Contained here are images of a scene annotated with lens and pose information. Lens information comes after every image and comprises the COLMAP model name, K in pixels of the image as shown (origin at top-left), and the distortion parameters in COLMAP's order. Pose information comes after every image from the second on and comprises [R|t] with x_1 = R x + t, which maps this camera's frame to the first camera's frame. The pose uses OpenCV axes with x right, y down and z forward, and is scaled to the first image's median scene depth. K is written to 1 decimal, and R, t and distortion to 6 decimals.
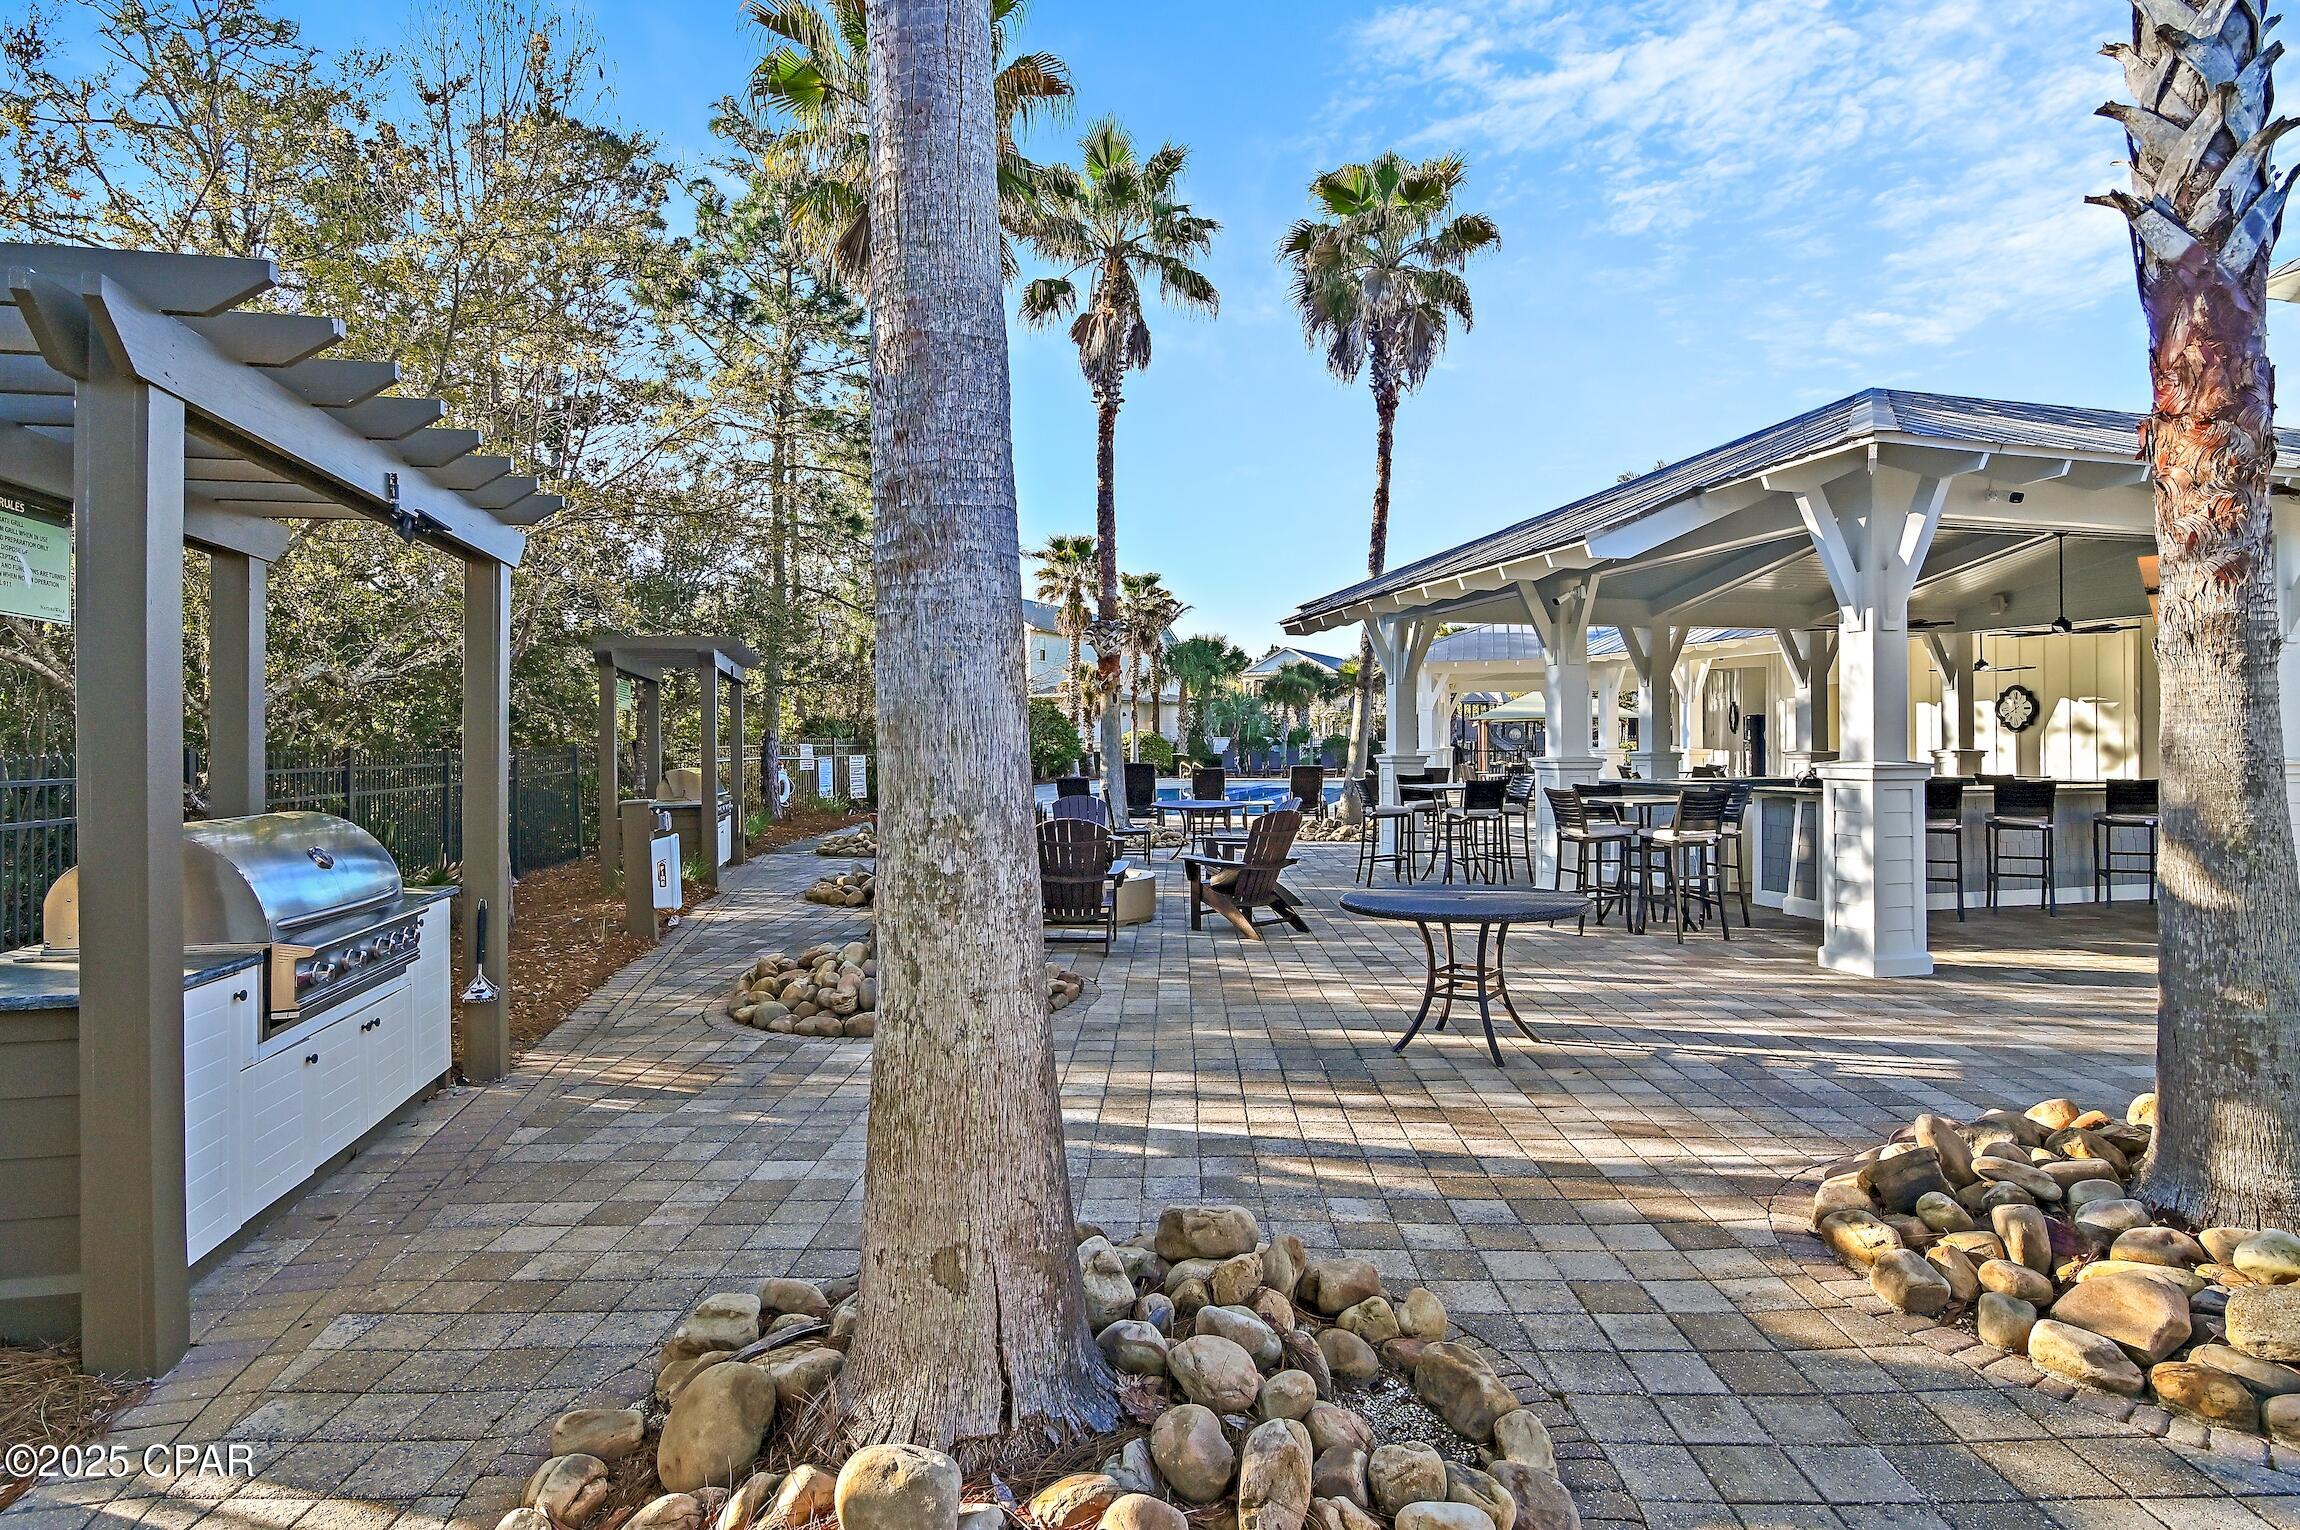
lens RADIAL K [[1168.6, 0, 1147.5], [0, 1168.6, 773.3], [0, 0, 1]] dist [-0.019151, 0.000259]
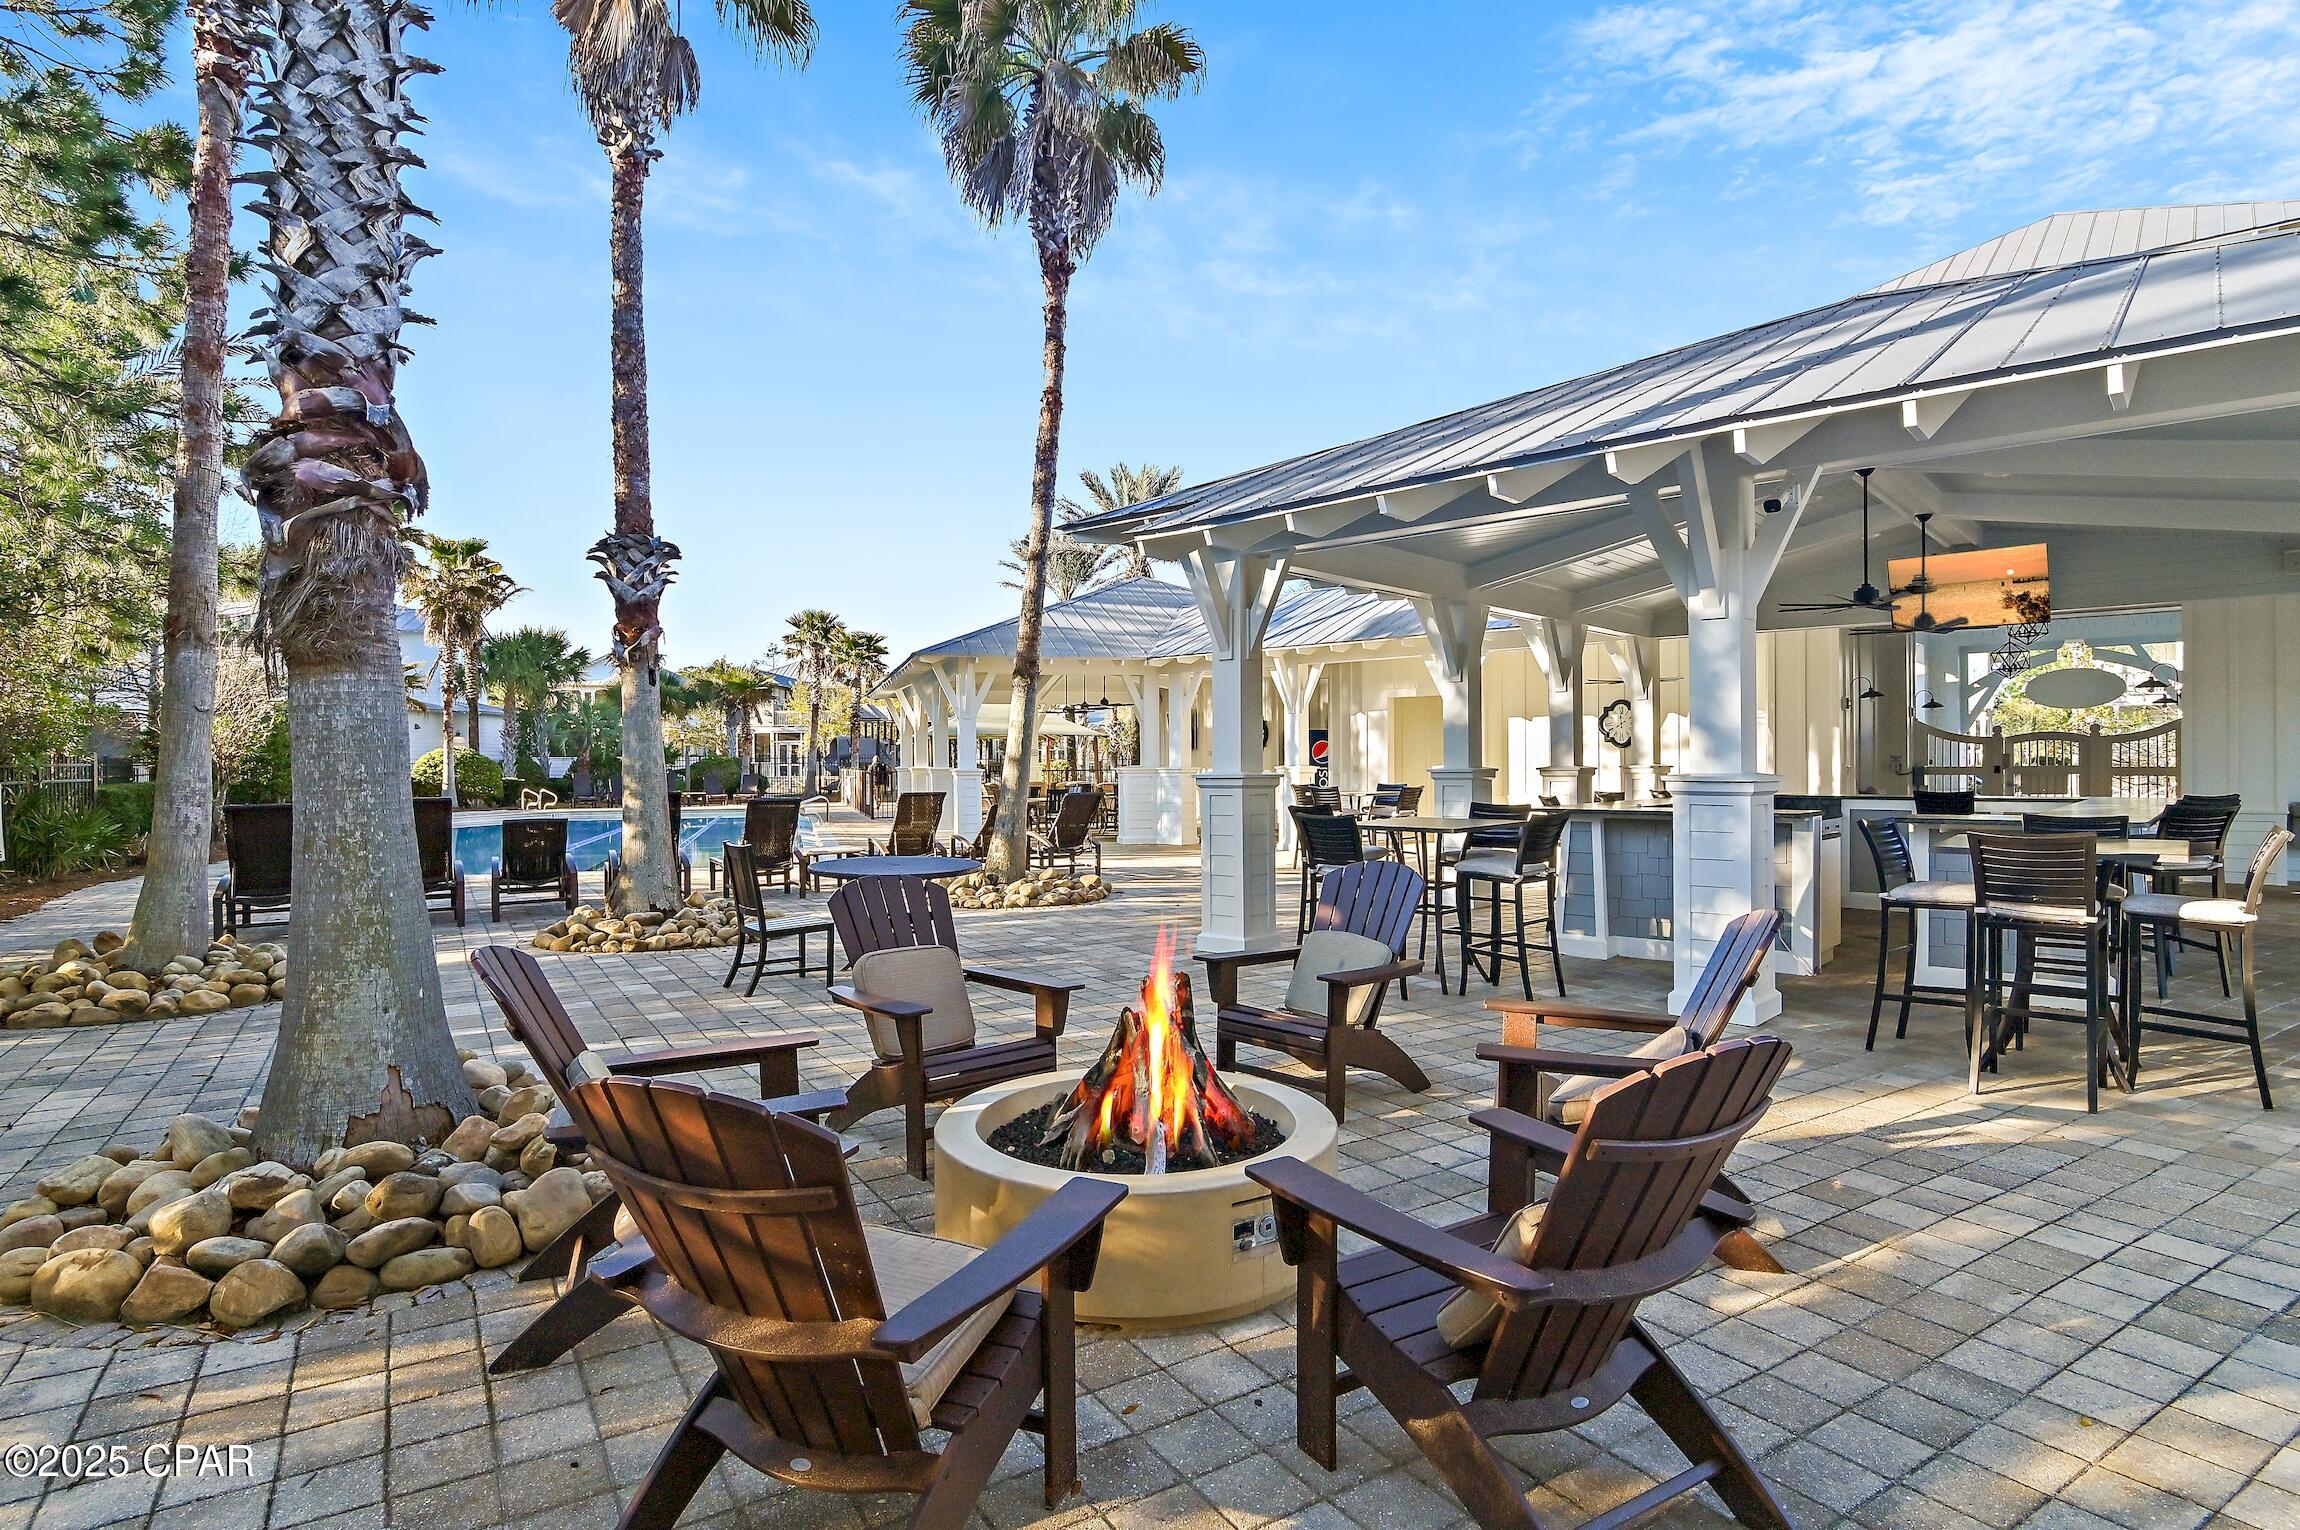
lens RADIAL K [[1214.0, 0, 1167.5], [0, 1214.0, 777.3], [0, 0, 1]] dist [-0.003176, 0.000096]
pose [[0.846567, -0.005987, 0.532249, -0.114705], [0.014870, 0.999812, -0.012406, -0.003816], [-0.532075, 0.018417, 0.846497, 0.332693]]
